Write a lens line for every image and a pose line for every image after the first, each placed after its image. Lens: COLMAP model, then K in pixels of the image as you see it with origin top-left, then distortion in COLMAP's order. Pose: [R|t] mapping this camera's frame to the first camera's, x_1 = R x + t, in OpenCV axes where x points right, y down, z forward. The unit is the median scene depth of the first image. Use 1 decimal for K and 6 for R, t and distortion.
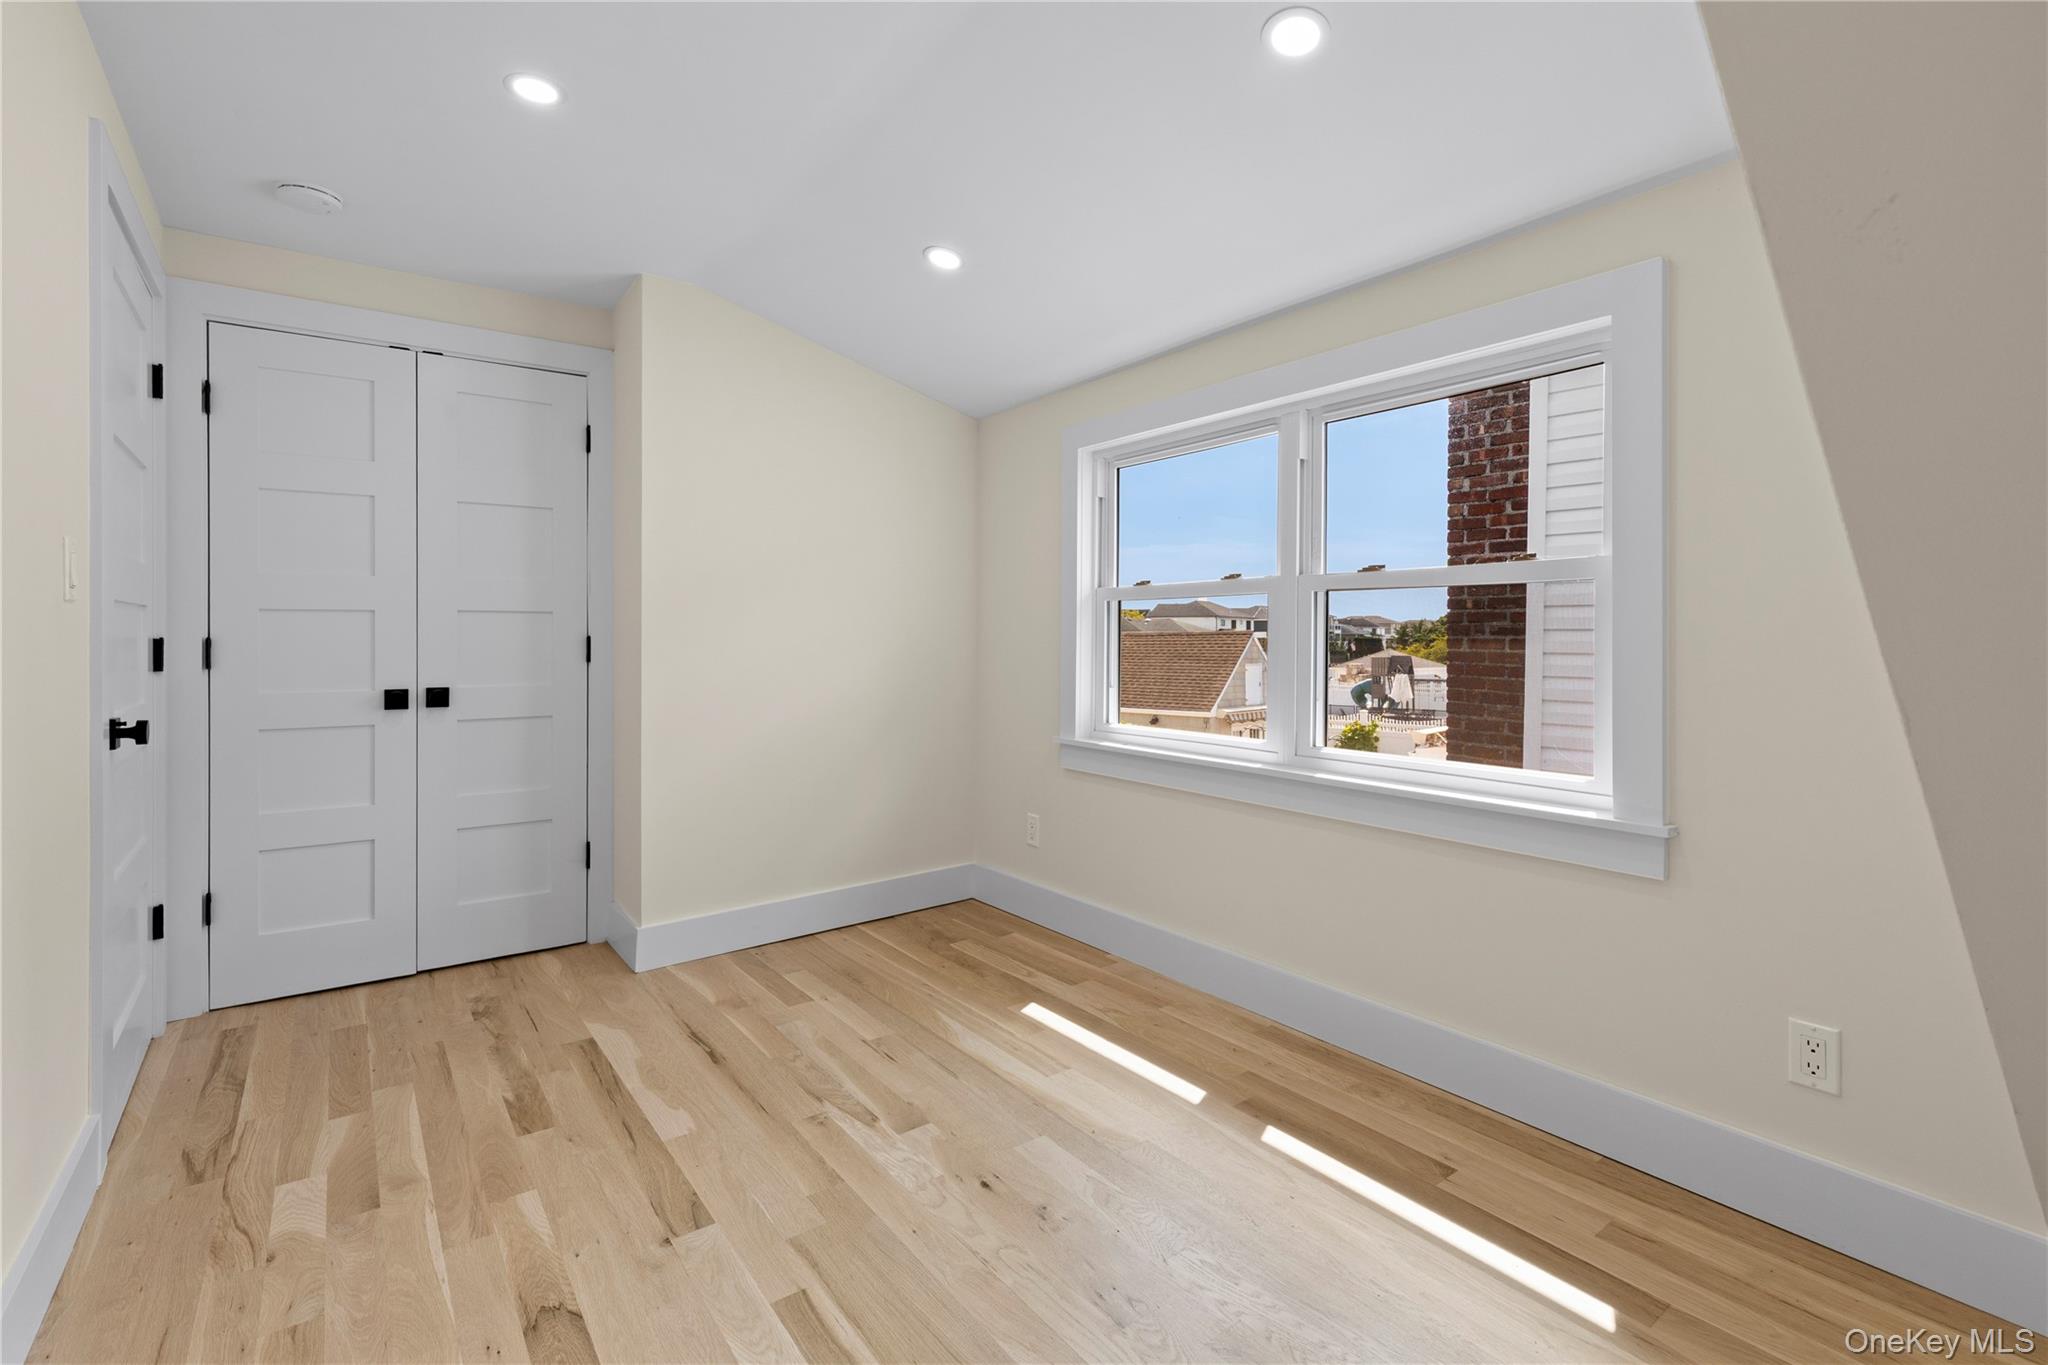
lens RADIAL K [[934.3, 0, 1014.7], [0, 934.3, 644.6], [0, 0, 1]] dist [0.002584, -0.000394]
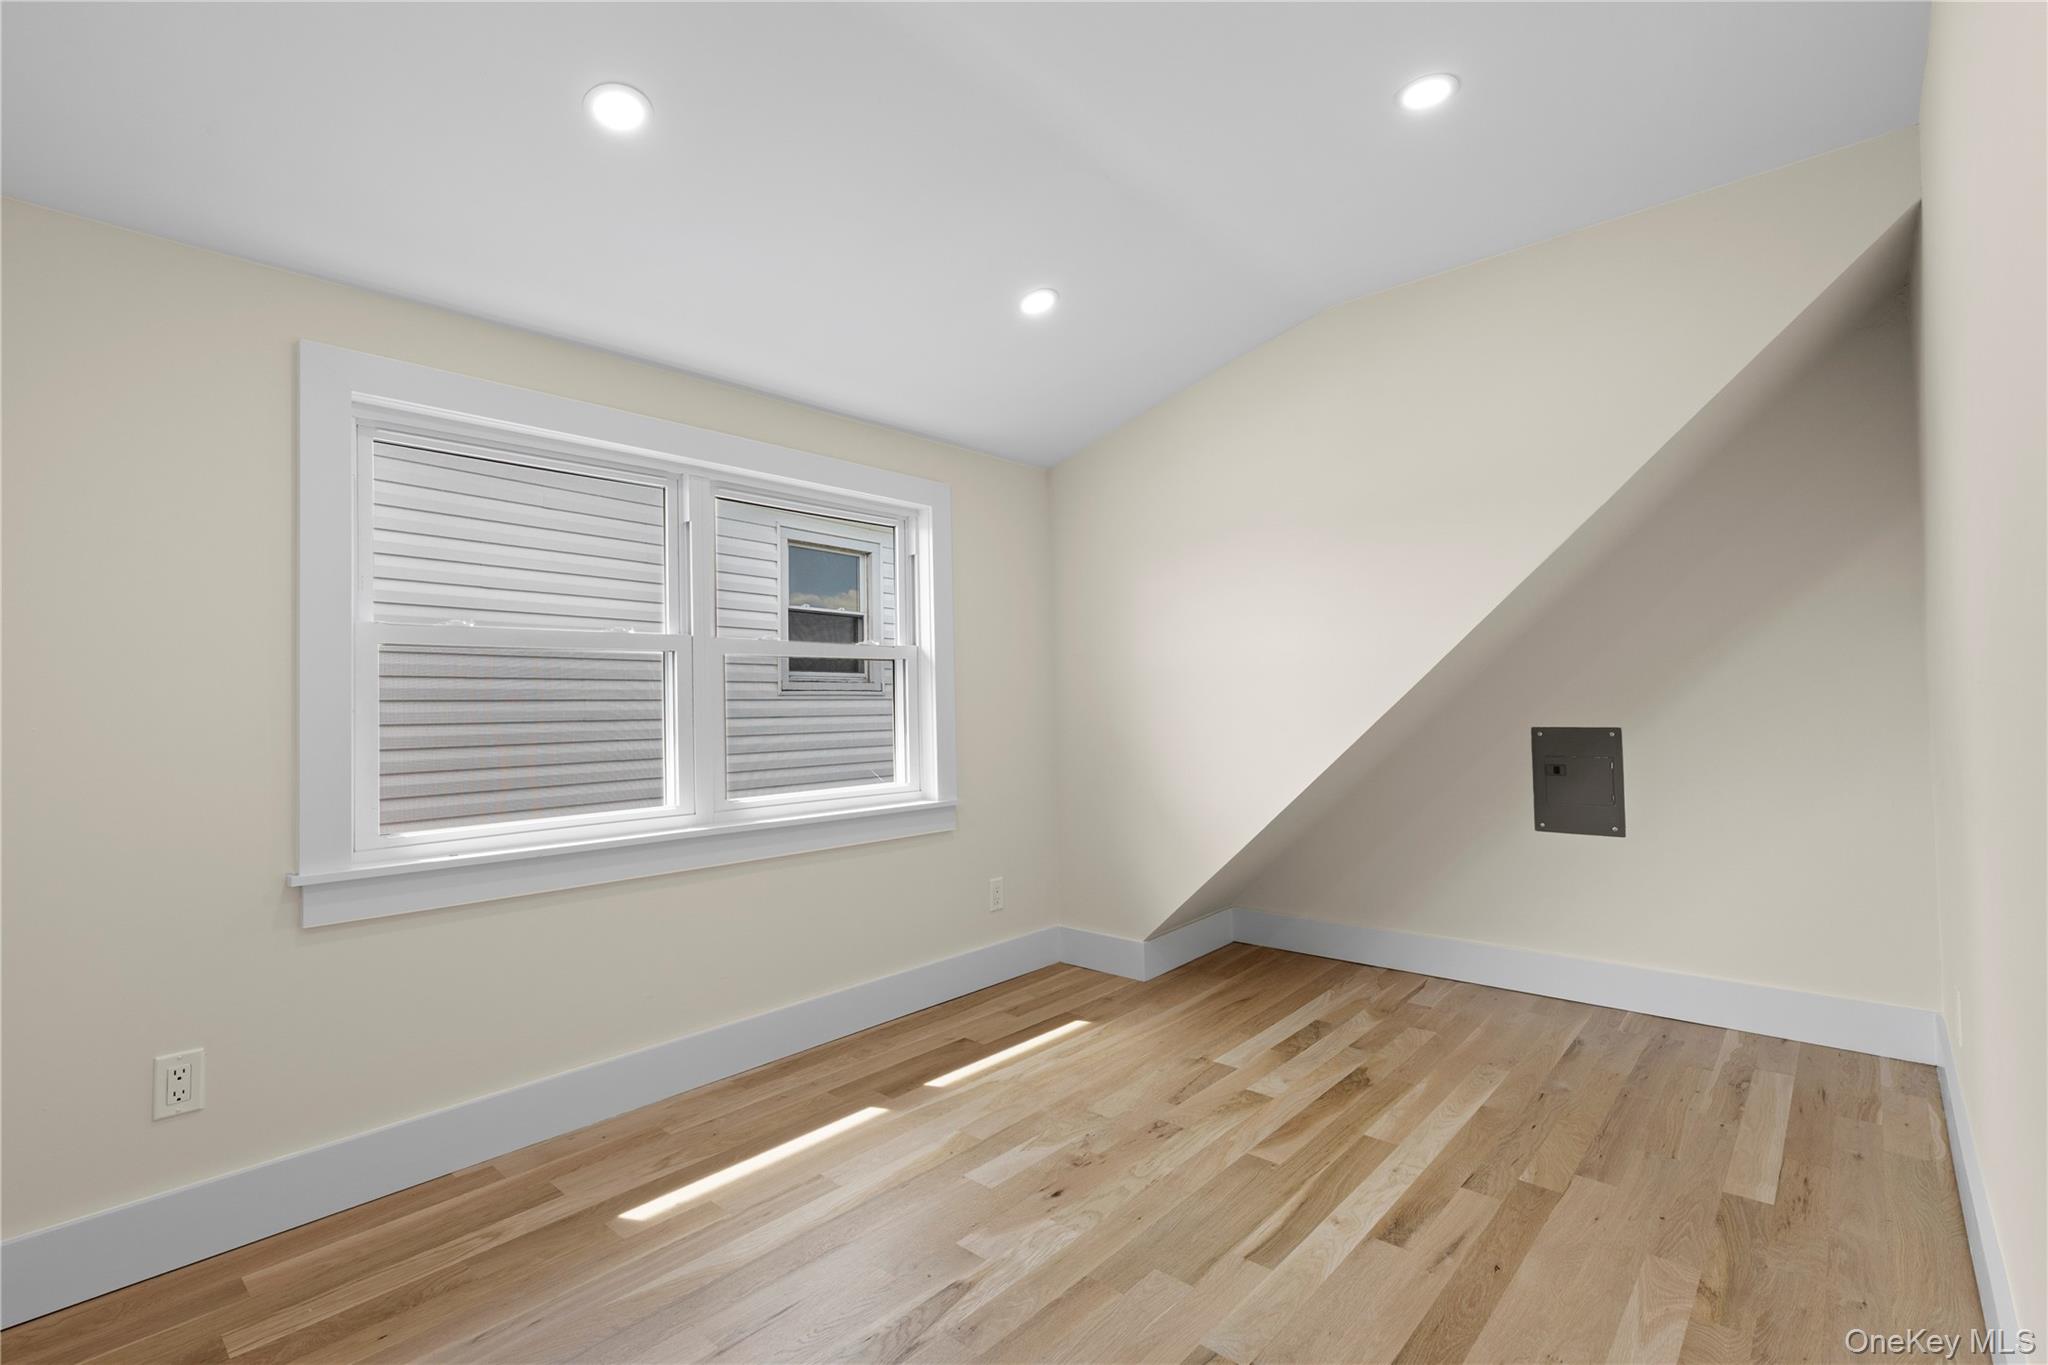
lens RADIAL K [[917.1, 0, 1012.9], [0, 917.1, 681.8], [0, 0, 1]] dist [0.001509, -0.000099]
pose [[-0.190559, 0.020786, 0.981456, -0.943692], [0.027982, 0.999485, -0.015735, 0.000644], [-0.981277, 0.024464, -0.191043, 1.085827]]
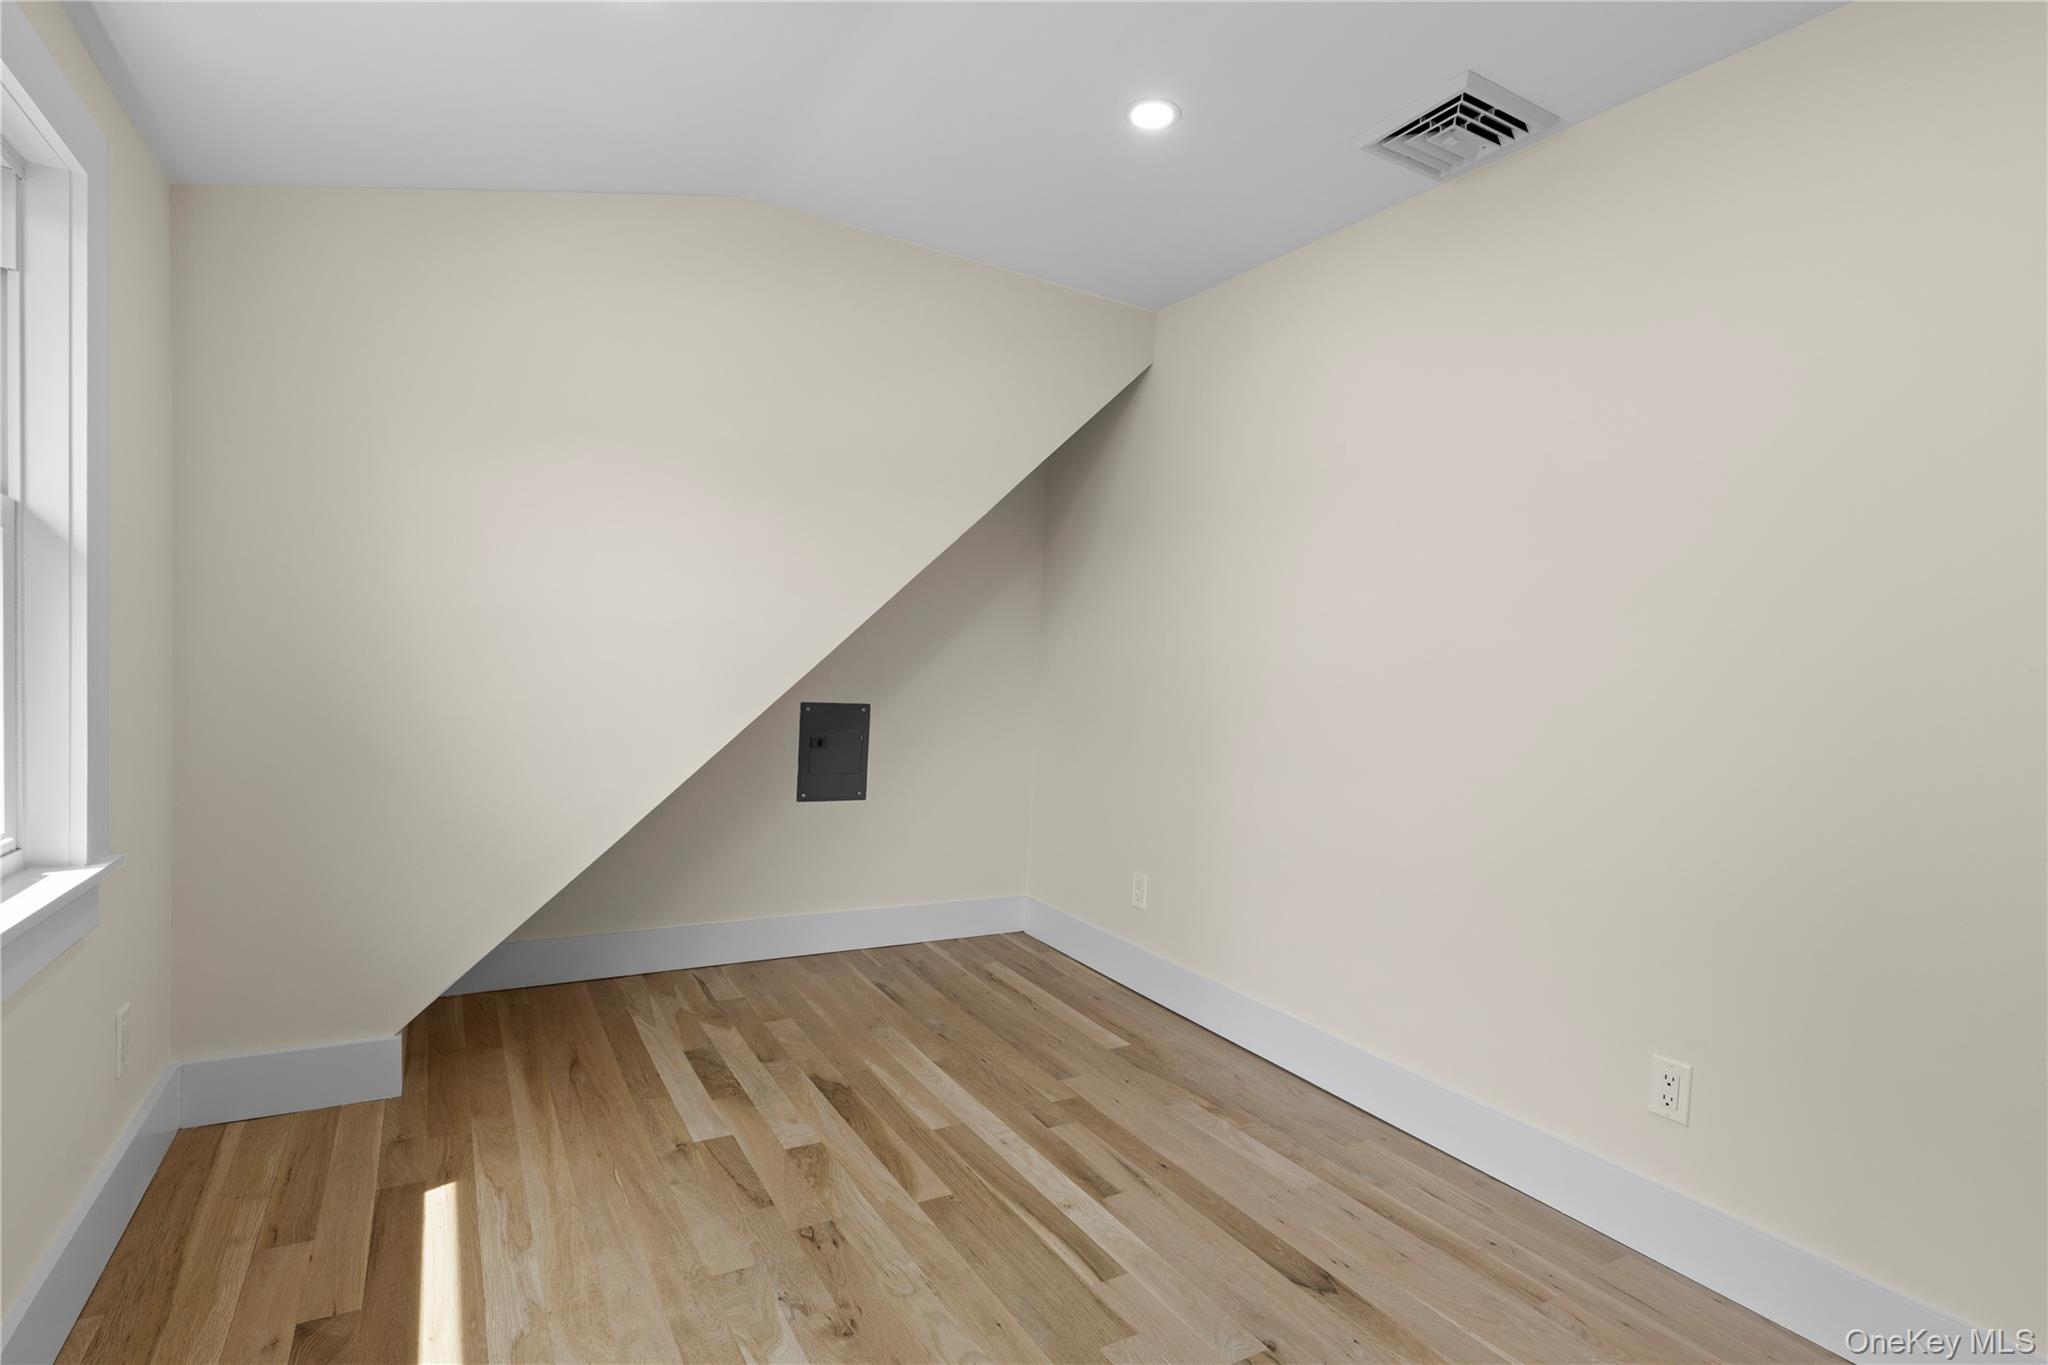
lens RADIAL K [[960.8, 0, 976.4], [0, 960.8, 714.6], [0, 0, 1]] dist [0.003430, 0.000081]
pose [[-0.990159, -0.053005, 0.129519, -0.141349], [-0.046137, 0.997394, 0.055461, -0.007538], [-0.132121, 0.048940, -0.990025, 1.530188]]
